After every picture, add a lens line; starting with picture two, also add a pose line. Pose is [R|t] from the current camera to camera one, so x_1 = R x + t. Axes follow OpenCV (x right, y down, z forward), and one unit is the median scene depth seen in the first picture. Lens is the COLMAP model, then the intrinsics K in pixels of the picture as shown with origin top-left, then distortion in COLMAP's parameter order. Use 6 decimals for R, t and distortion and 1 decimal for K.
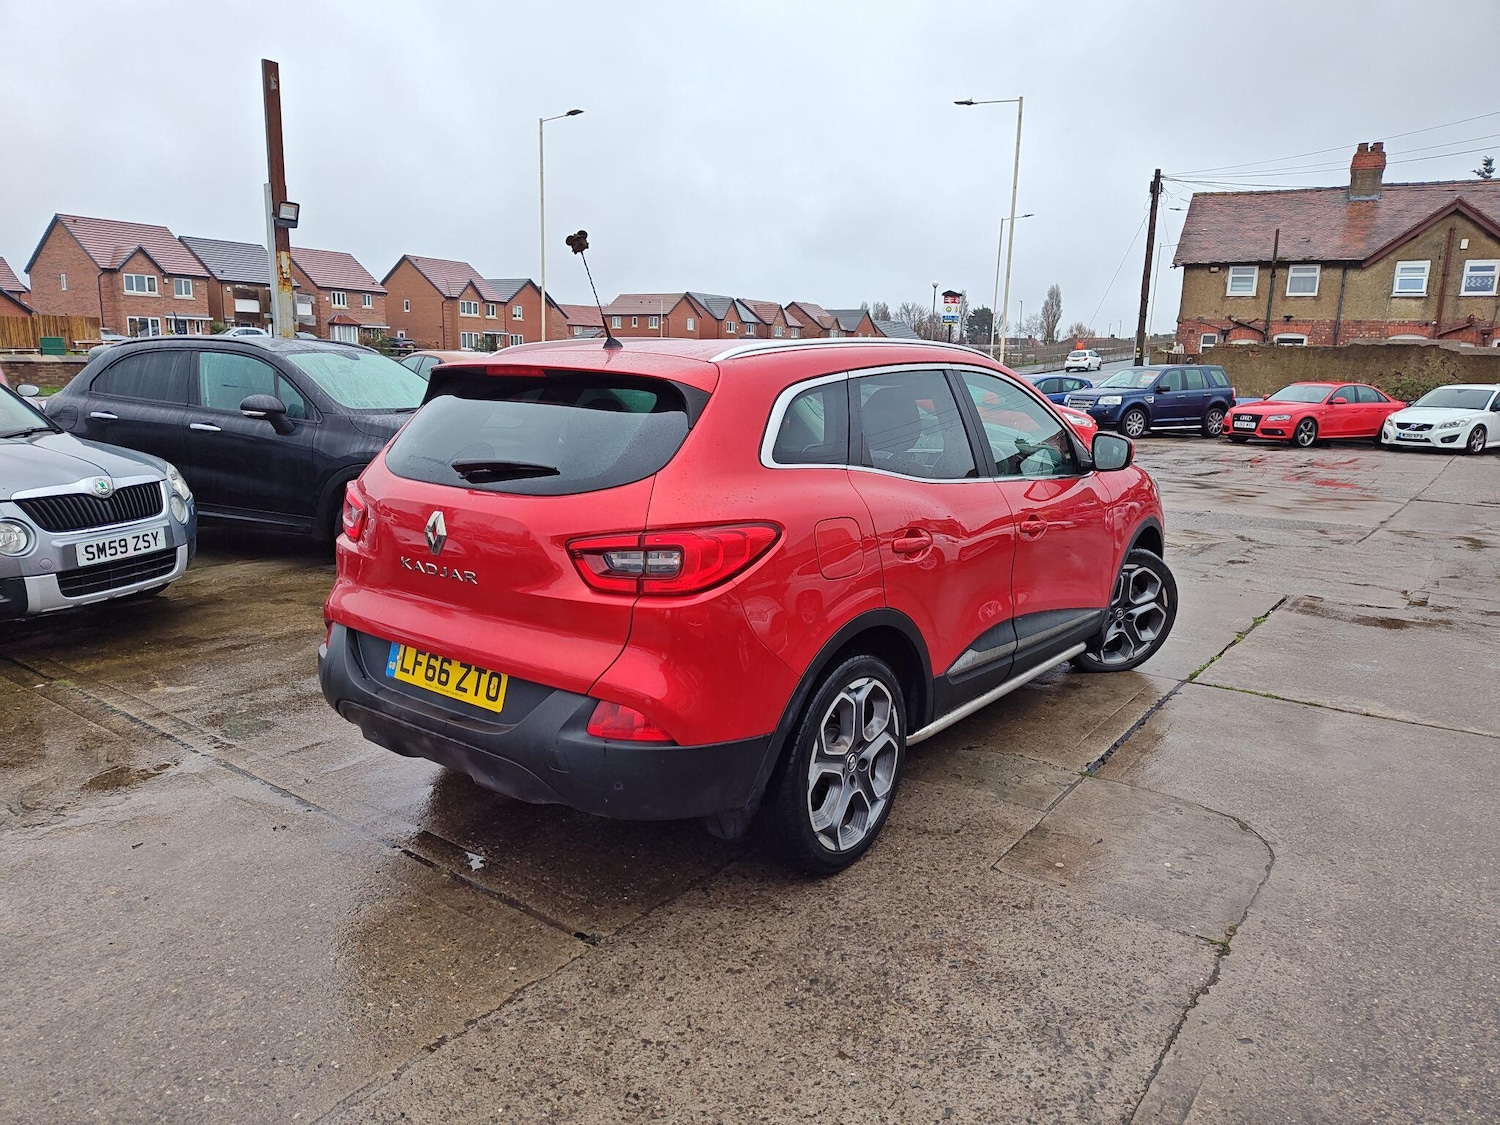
lens RADIAL K [[1041.4, 0, 750.0], [0, 1041.4, 562.5], [0, 0, 1]] dist [-0.003750, -0.010039]
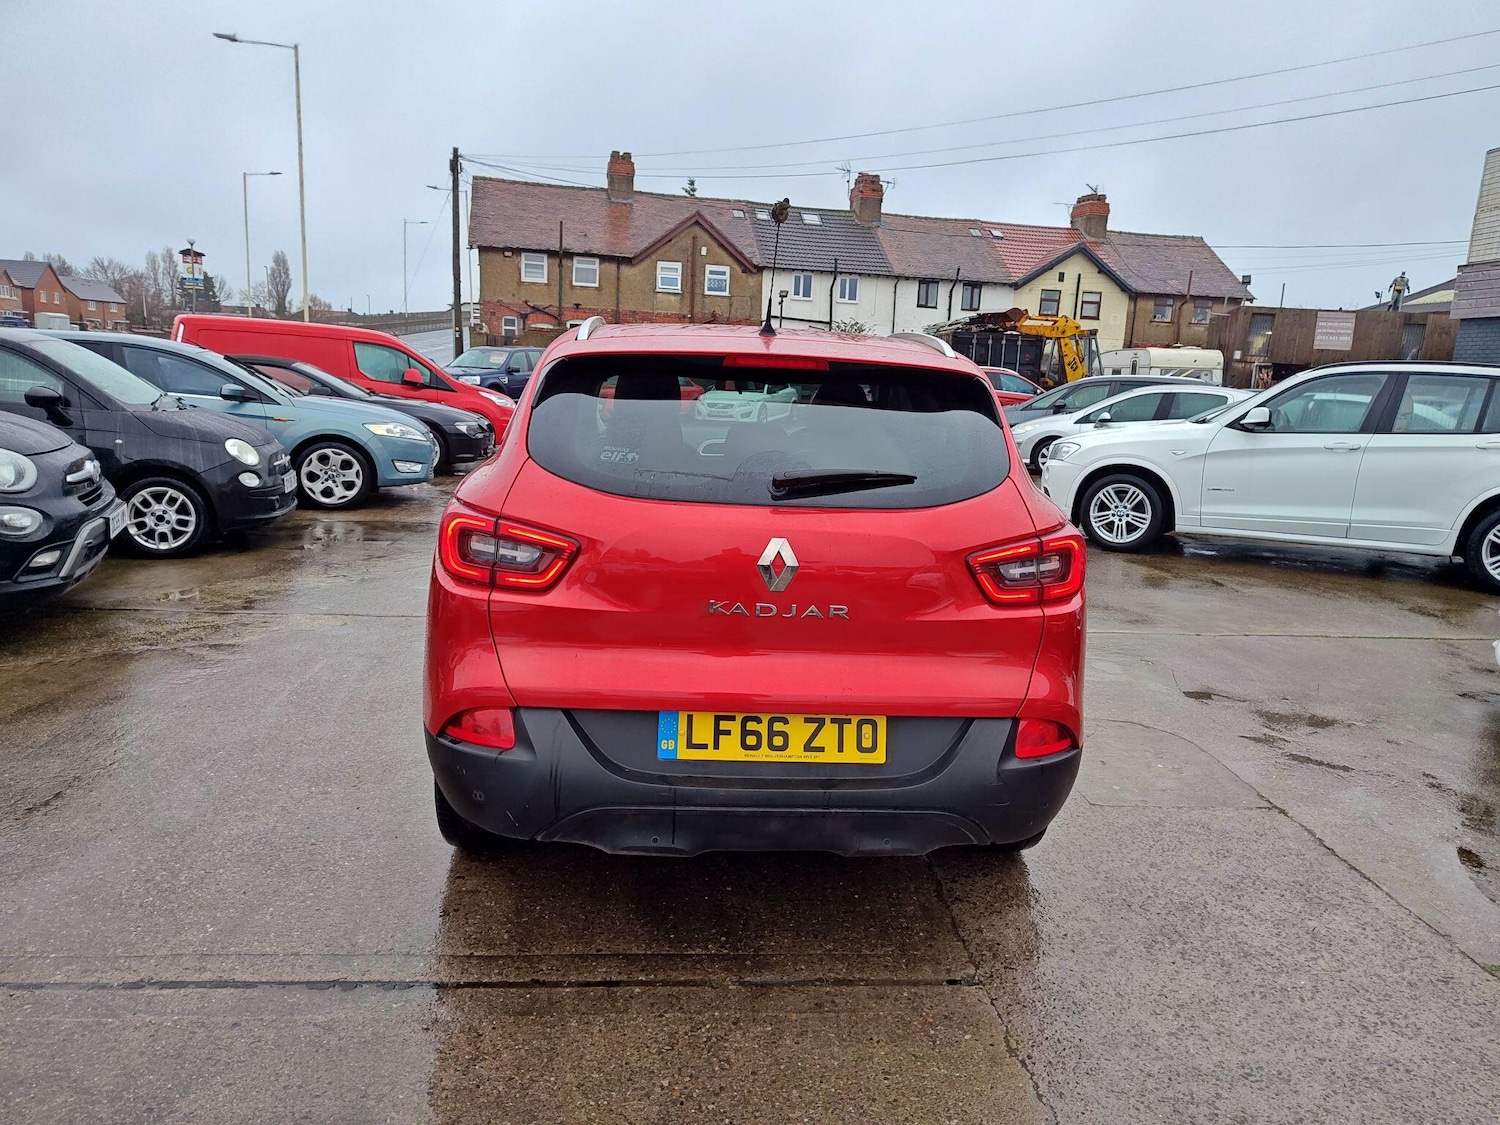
lens RADIAL K [[1022.4, 0, 773.9], [0, 1022.4, 583.0], [0, 0, 1]] dist [0.059260, -0.063453]
pose [[0.755476, -0.120218, 0.644052, -0.196775], [0.092864, 0.992745, 0.076375, -0.018299], [-0.648561, 0.002110, 0.761160, 0.096055]]
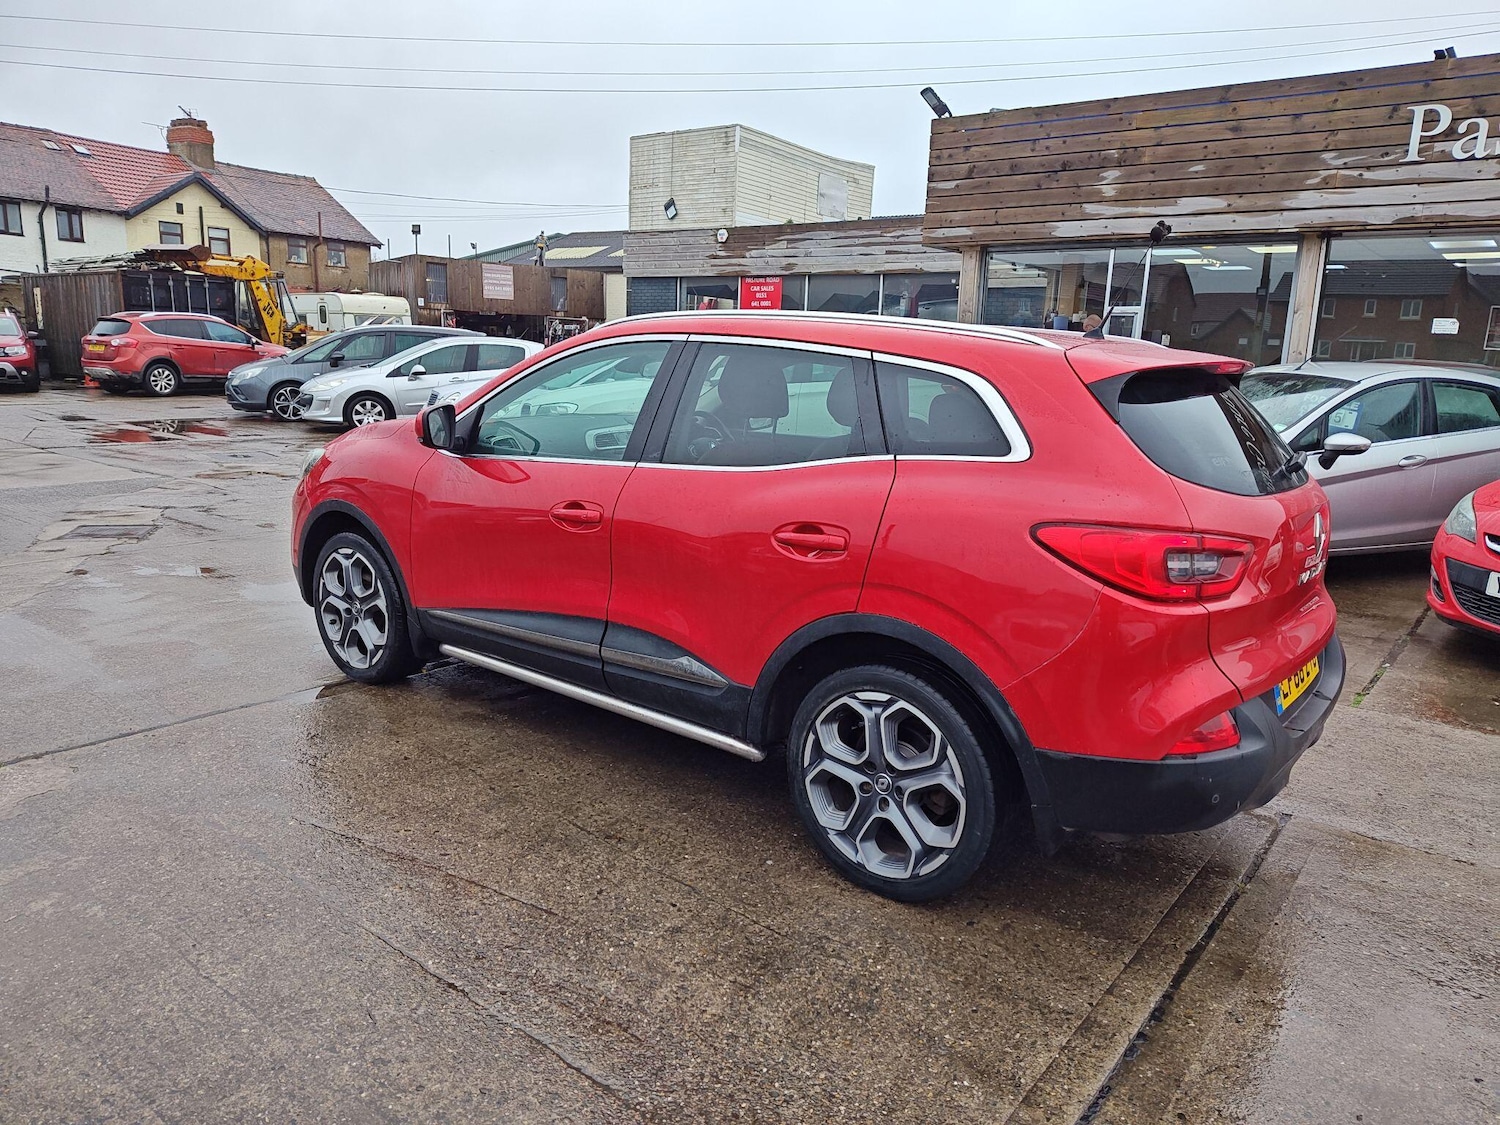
lens RADIAL K [[1007.6, 0, 772.7], [0, 1007.6, 571.8], [0, 0, 1]] dist [0.047750, -0.047180]
pose [[0.025916, -0.236488, 0.971289, -0.307865], [0.154780, 0.960847, 0.229816, -0.072374], [-0.987609, 0.144380, 0.061505, 0.352182]]
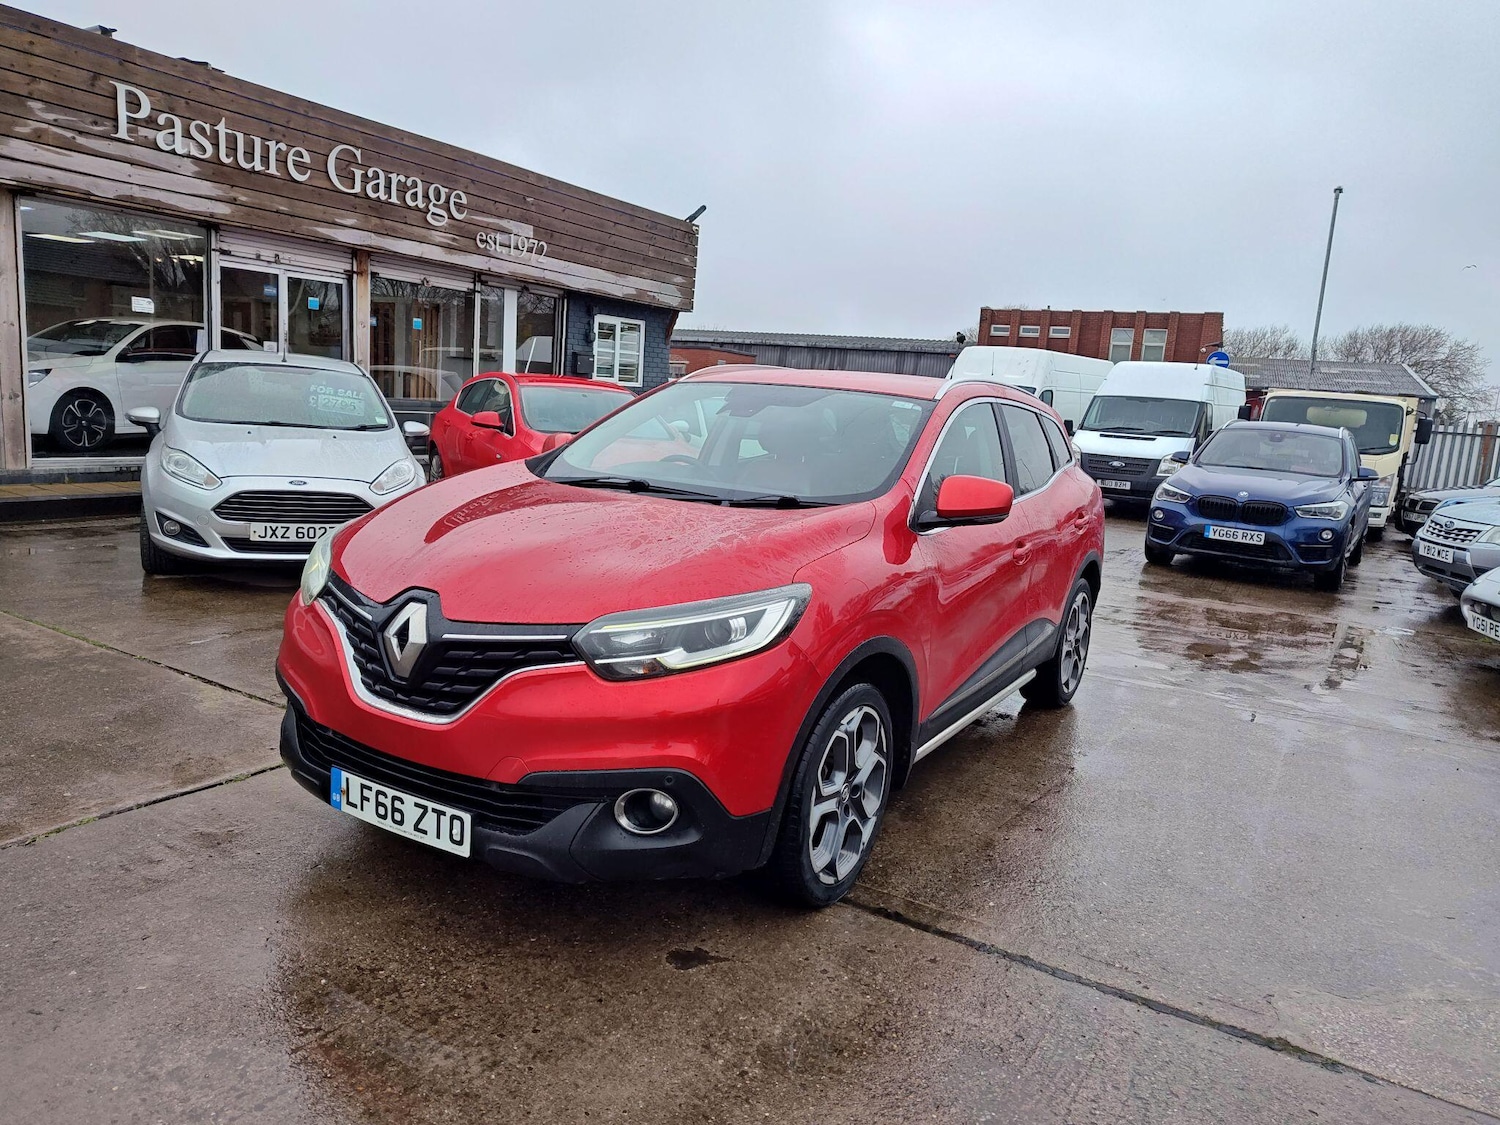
lens RADIAL K [[1048.7, 0, 750.0], [0, 1048.7, 562.5], [0, 0, 1]] dist [0.055070, -0.067781]
pose [[-0.992877, -0.078666, -0.089479, 0.082679], [-0.104643, 0.934853, 0.339262, -0.137214], [0.056961, 0.346209, -0.936426, 0.739608]]
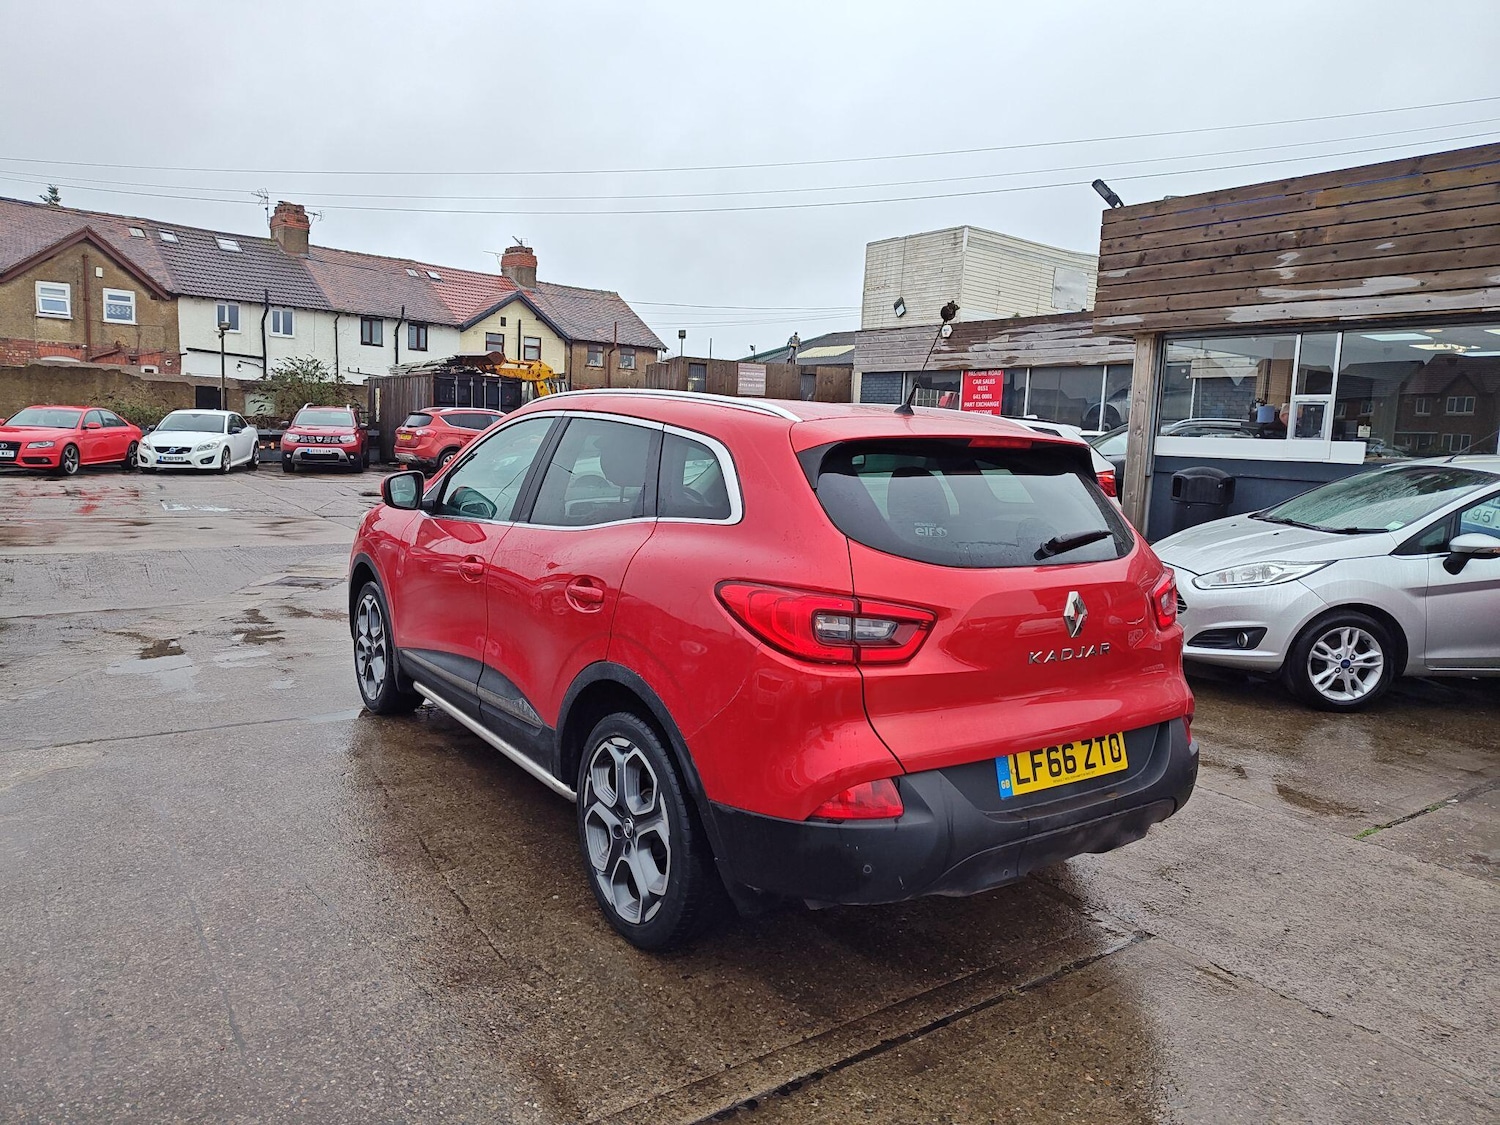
lens RADIAL K [[1010.0, 0, 751.7], [0, 1010.0, 559.8], [0, 0, 1]] dist [0.055015, -0.062432]
pose [[0.313314, -0.128740, 0.940883, -0.305098], [0.144913, 0.985647, 0.086608, -0.048677], [-0.938528, 0.109211, 0.327473, 0.233502]]
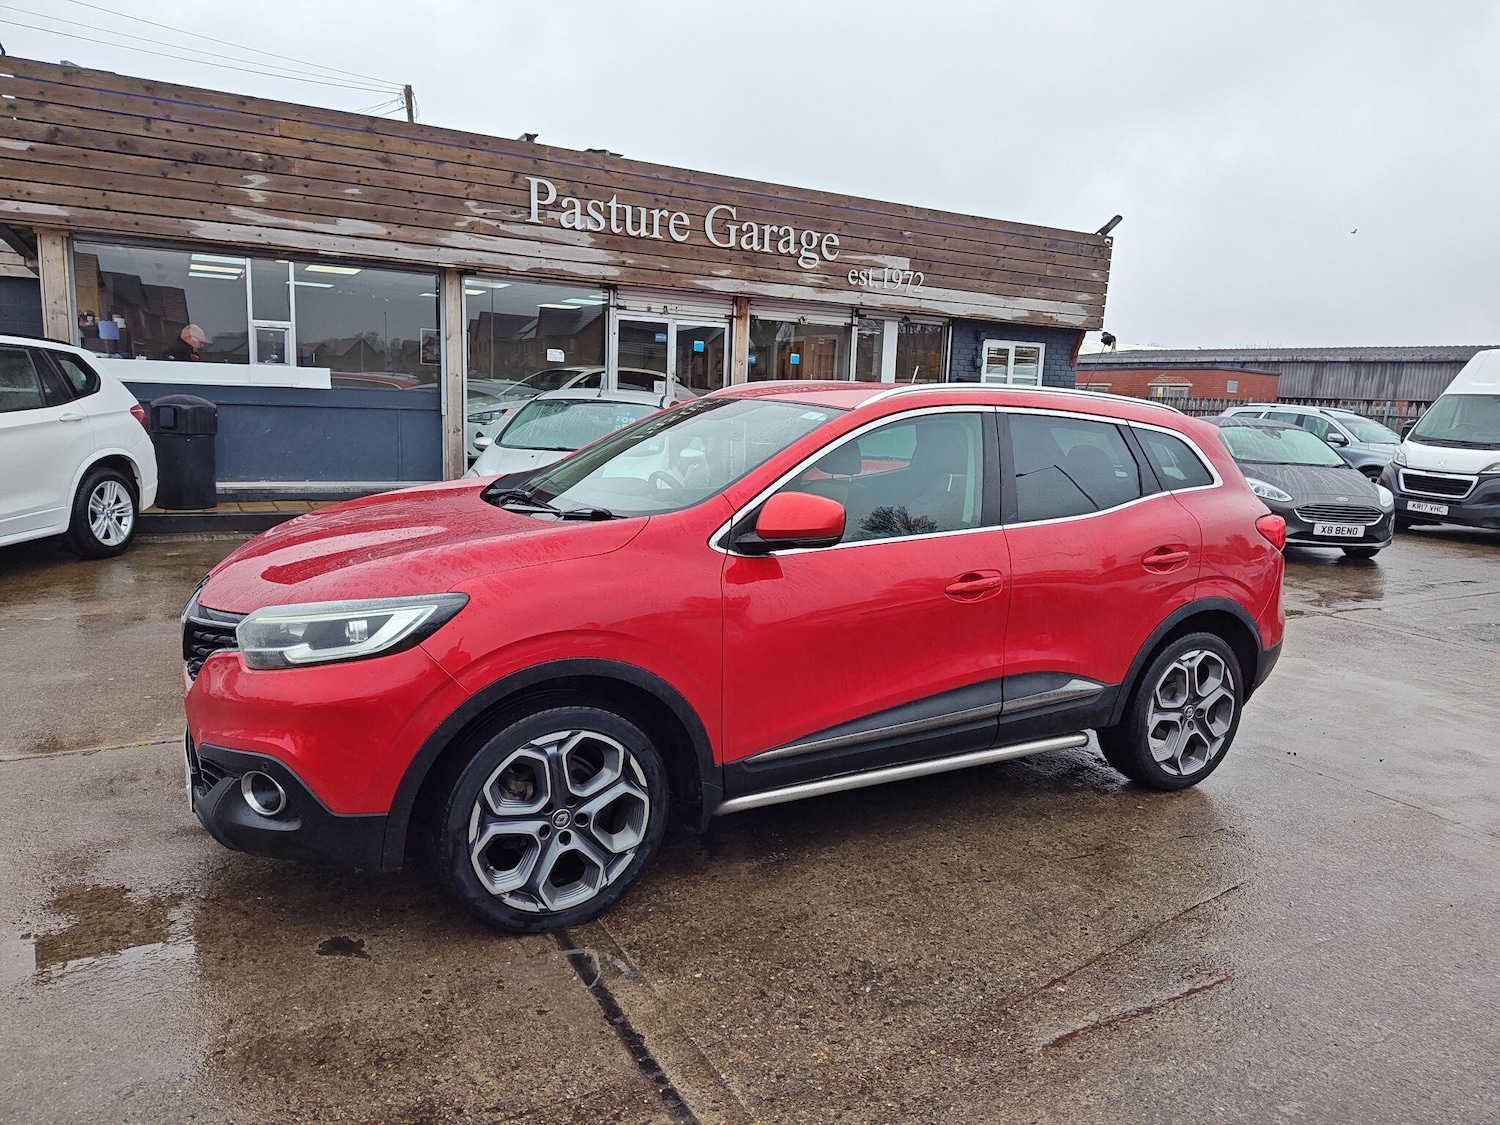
lens RADIAL K [[1010.0, 0, 751.7], [0, 1010.0, 559.8], [0, 0, 1]] dist [0.055015, -0.062432]
pose [[-0.907463, -0.125653, 0.400902, -0.092229], [0.018451, 0.941388, 0.336821, -0.134933], [-0.419727, 0.313049, -0.851956, 0.684538]]
